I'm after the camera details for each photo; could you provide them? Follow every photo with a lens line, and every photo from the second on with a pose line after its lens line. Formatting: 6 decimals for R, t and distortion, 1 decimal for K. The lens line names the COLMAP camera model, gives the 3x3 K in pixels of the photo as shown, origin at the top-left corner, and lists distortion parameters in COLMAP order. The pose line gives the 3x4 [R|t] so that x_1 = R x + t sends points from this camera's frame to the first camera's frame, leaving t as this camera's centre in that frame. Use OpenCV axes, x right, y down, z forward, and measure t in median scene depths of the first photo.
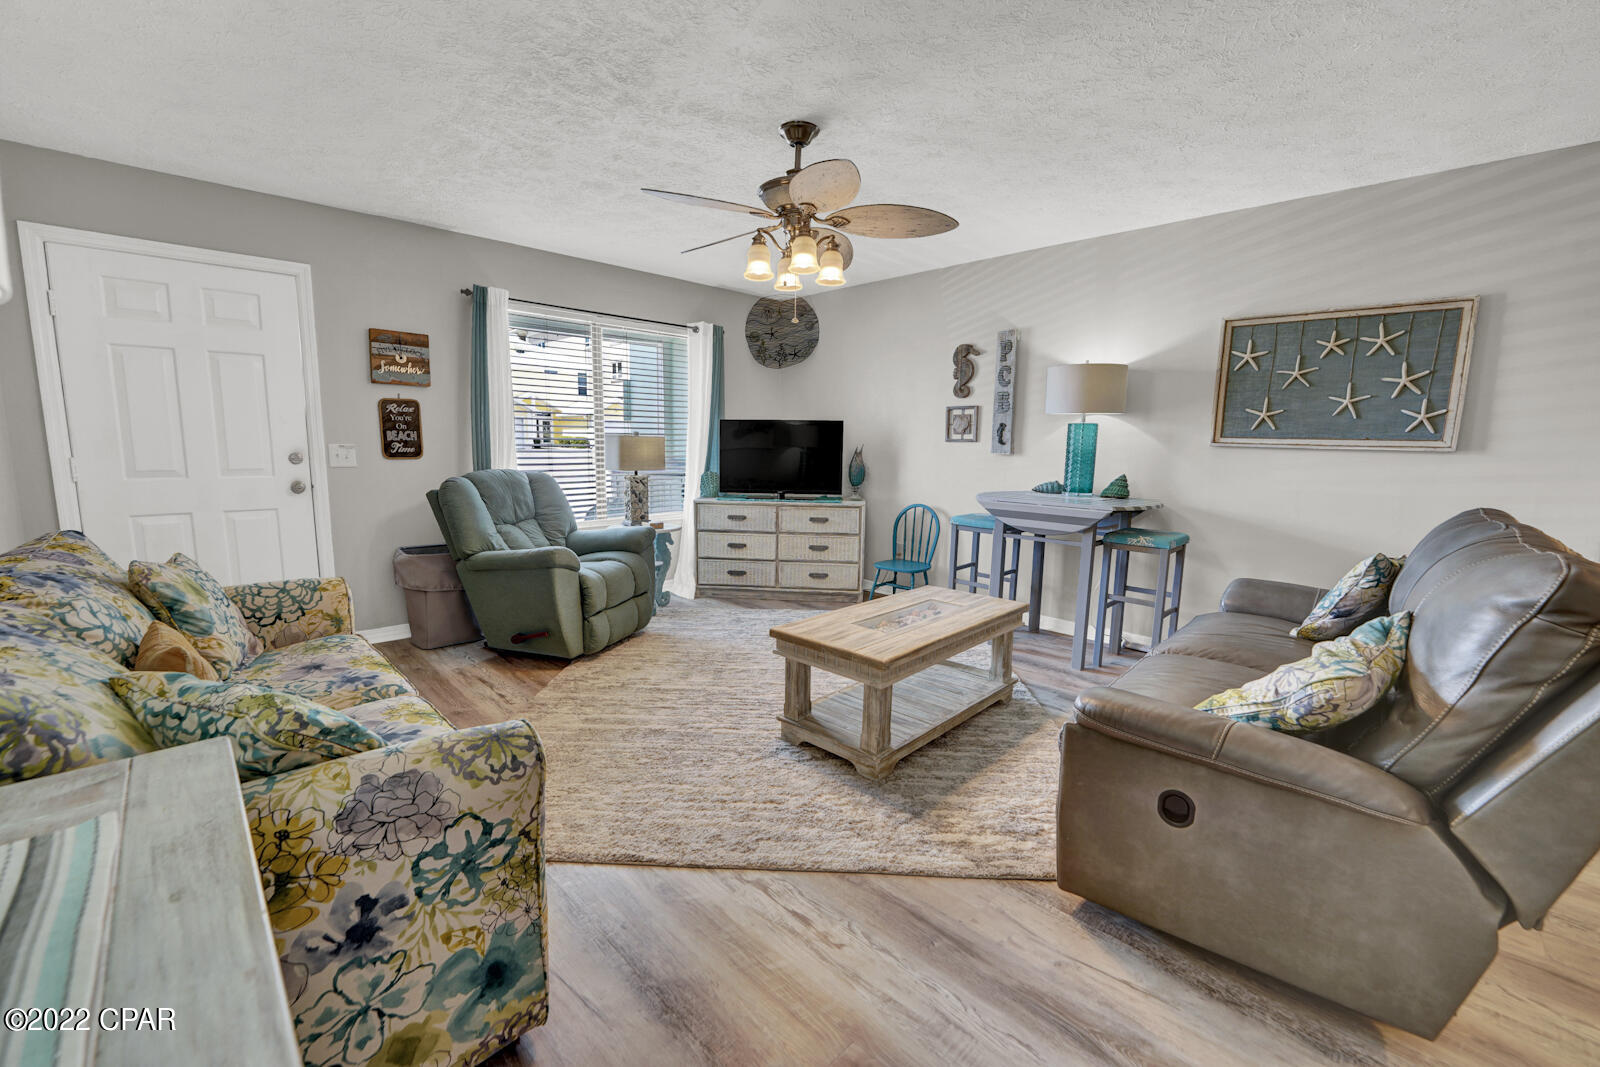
lens RADIAL K [[648.6, 0, 788.2], [0, 648.6, 538.9], [0, 0, 1]] dist [-0.030437, 0.003538]
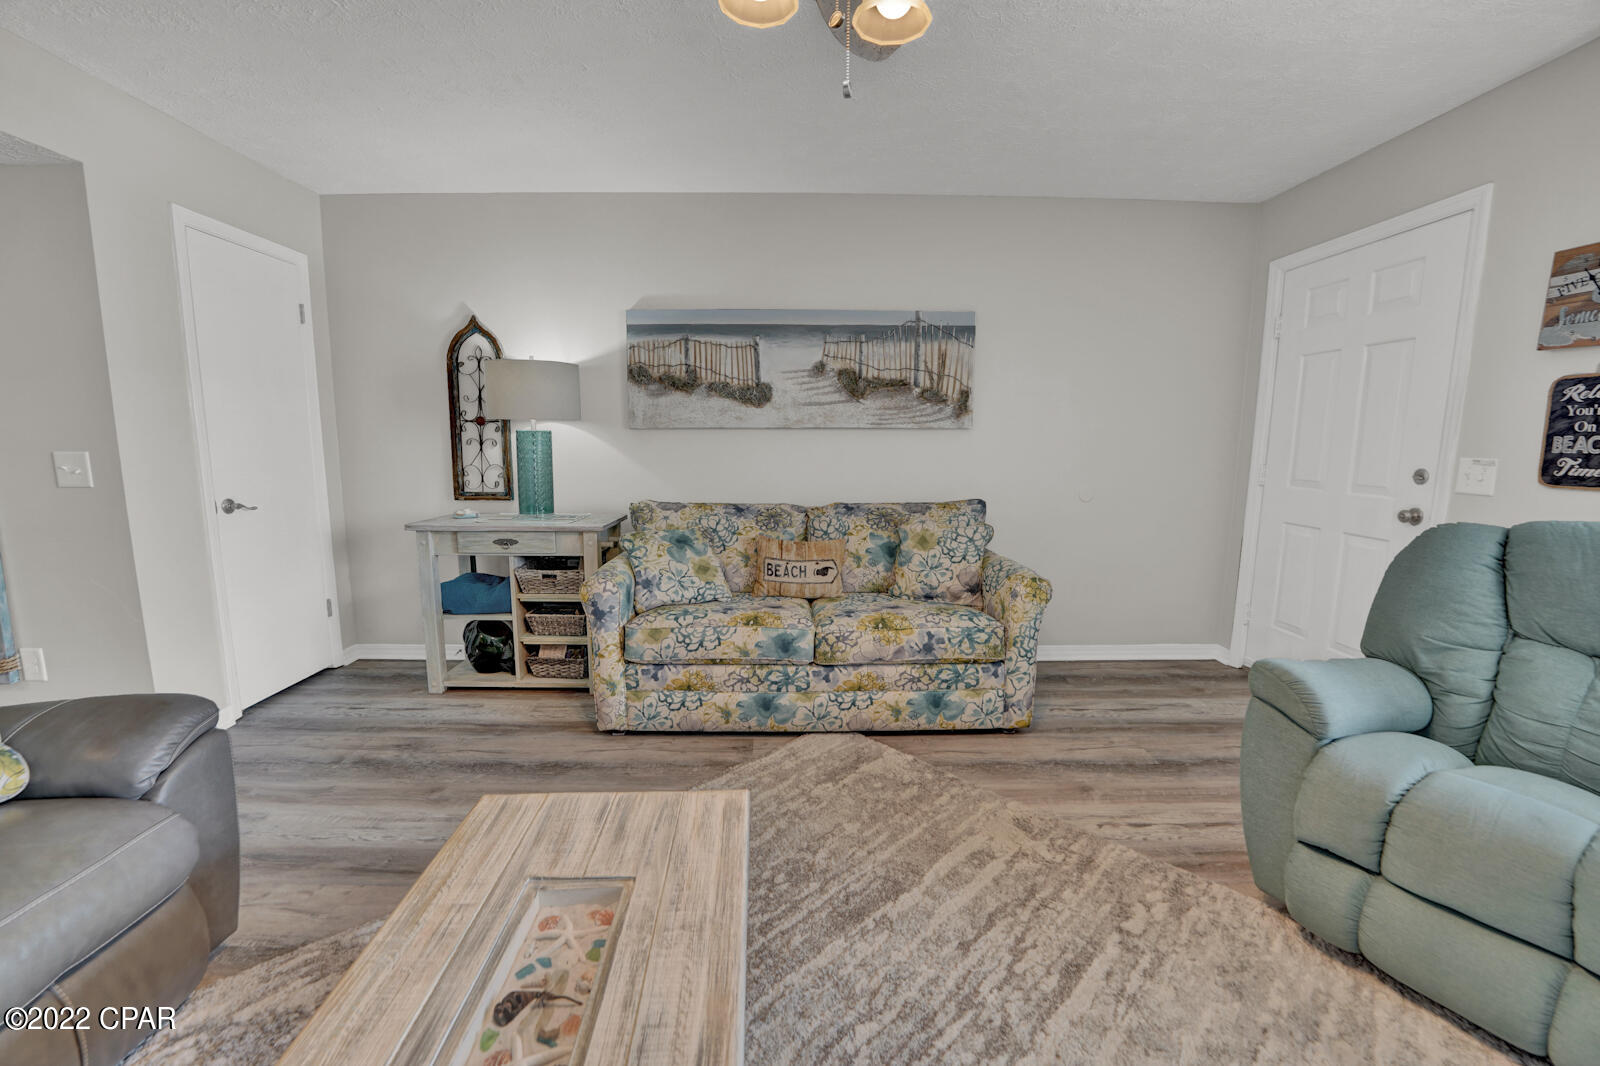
lens RADIAL K [[648.6, 0, 792.3], [0, 648.6, 540.0], [0, 0, 1]] dist [-0.030437, 0.003538]
pose [[-0.686312, 0.094909, -0.721088, 0.209524], [-0.121204, 0.962660, 0.242063, -0.130905], [0.717137, 0.253530, -0.649182, 0.885963]]
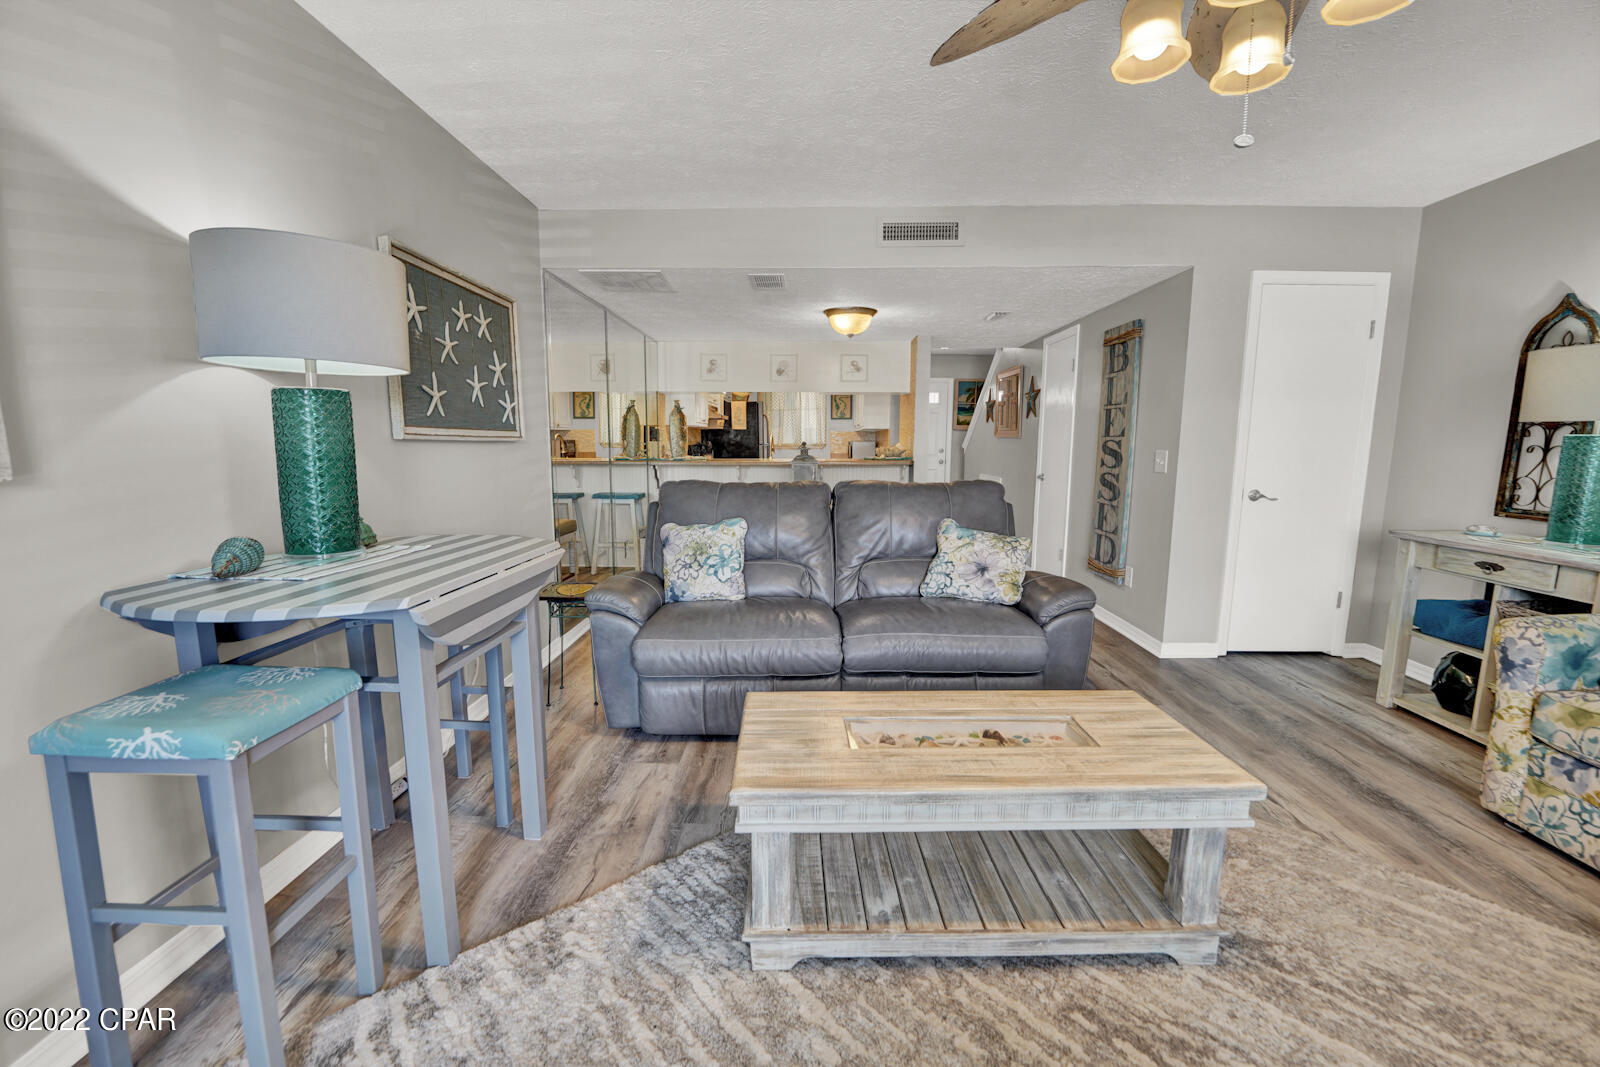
lens RADIAL K [[648.6, 0, 788.8], [0, 648.6, 549.9], [0, 0, 1]] dist [-0.030437, 0.003538]
pose [[-0.692894, -0.130550, 0.709122, -0.032709], [0.097774, 0.957377, 0.271790, -0.156805], [-0.714380, 0.257656, -0.650596, 1.042193]]
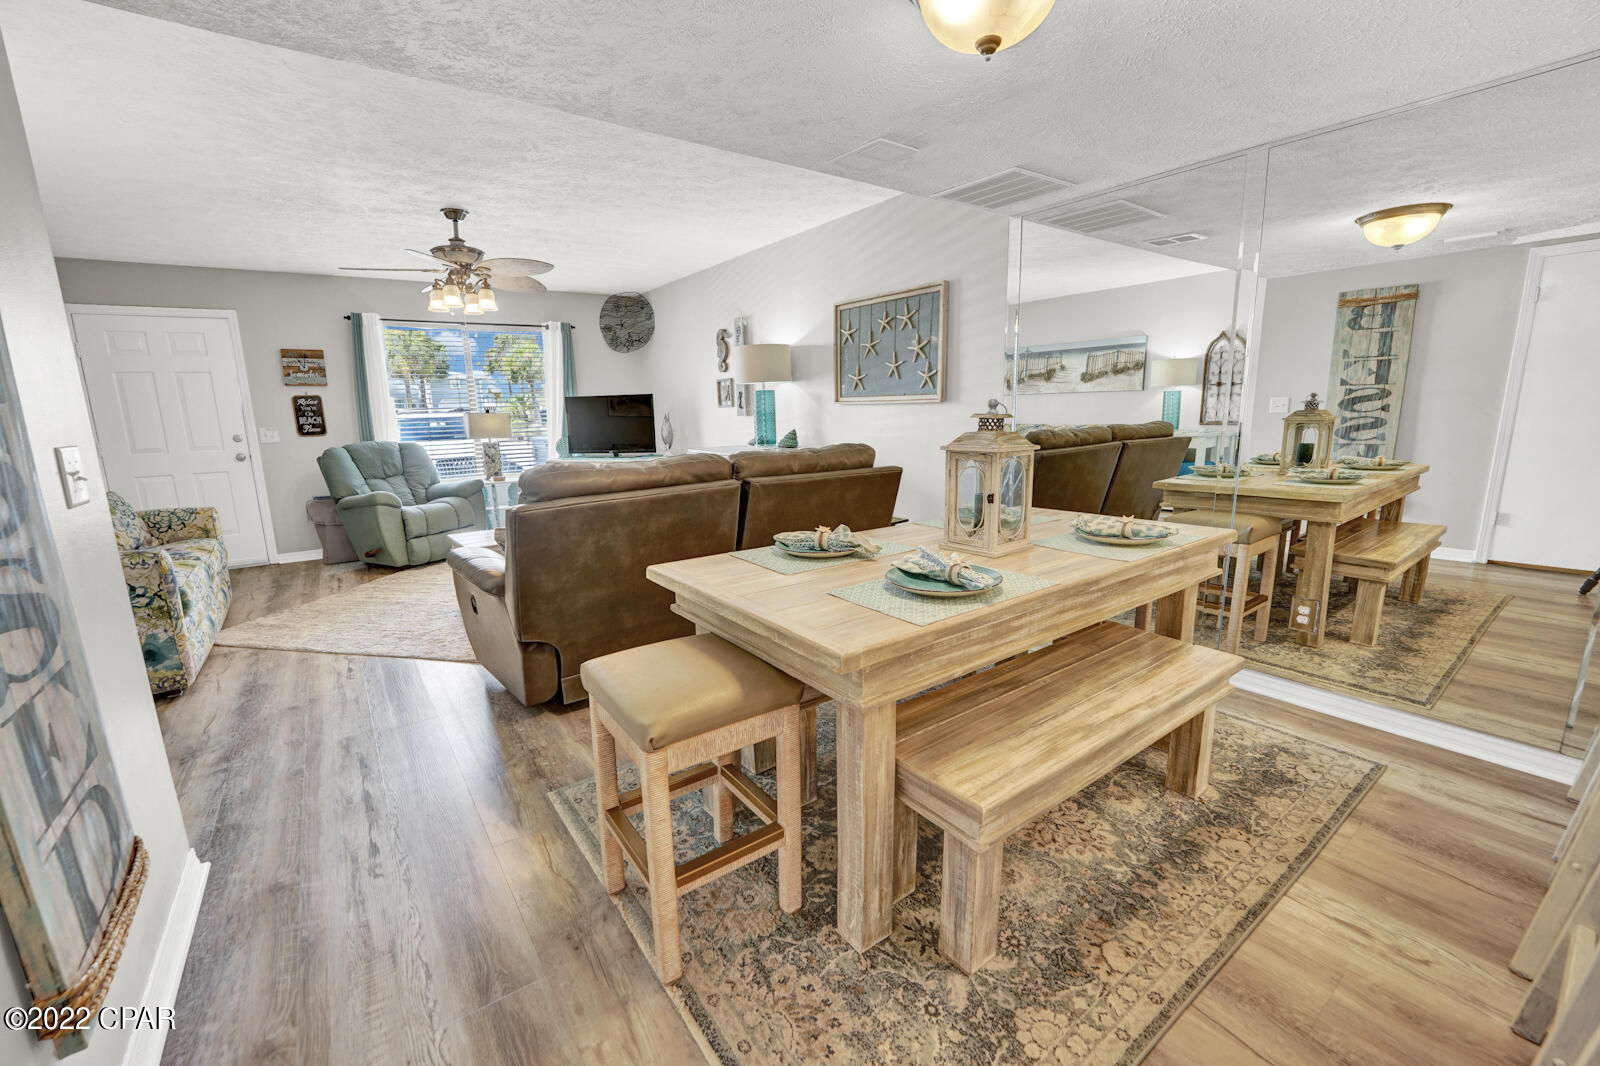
lens RADIAL K [[648.6, 0, 788.0], [0, 648.6, 538.5], [0, 0, 1]] dist [-0.030437, 0.003538]
pose [[0.988295, -0.007911, -0.152351, 0.698174], [0.015632, 0.998649, 0.049549, 0.053985], [0.151754, -0.051350, 0.987084, -0.289116]]
